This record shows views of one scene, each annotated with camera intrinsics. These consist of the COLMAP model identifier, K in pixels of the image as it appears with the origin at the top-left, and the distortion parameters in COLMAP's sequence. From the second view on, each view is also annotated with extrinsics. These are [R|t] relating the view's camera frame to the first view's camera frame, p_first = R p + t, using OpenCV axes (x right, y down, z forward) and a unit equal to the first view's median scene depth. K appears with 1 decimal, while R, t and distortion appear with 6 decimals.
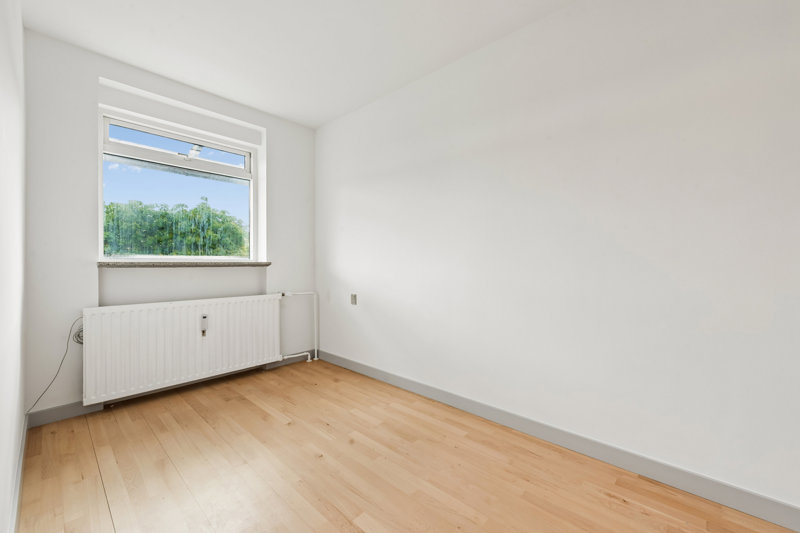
lens RADIAL K [[322.4, 0, 401.5], [0, 322.4, 264.6], [0, 0, 1]] dist [0.011879, -0.000721]
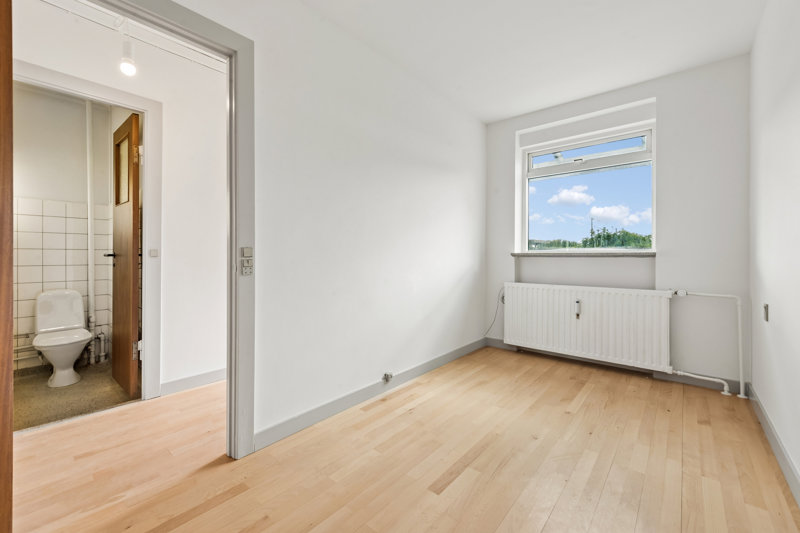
lens RADIAL K [[336.2, 0, 402.5], [0, 336.2, 257.0], [0, 0, 1]] dist [0.001200, 0.000298]
pose [[0.044418, 0.000938, -0.999013, 0.532653], [-0.010344, 0.999946, 0.000479, 0.013208], [0.998959, 0.010312, 0.044426, 0.350375]]
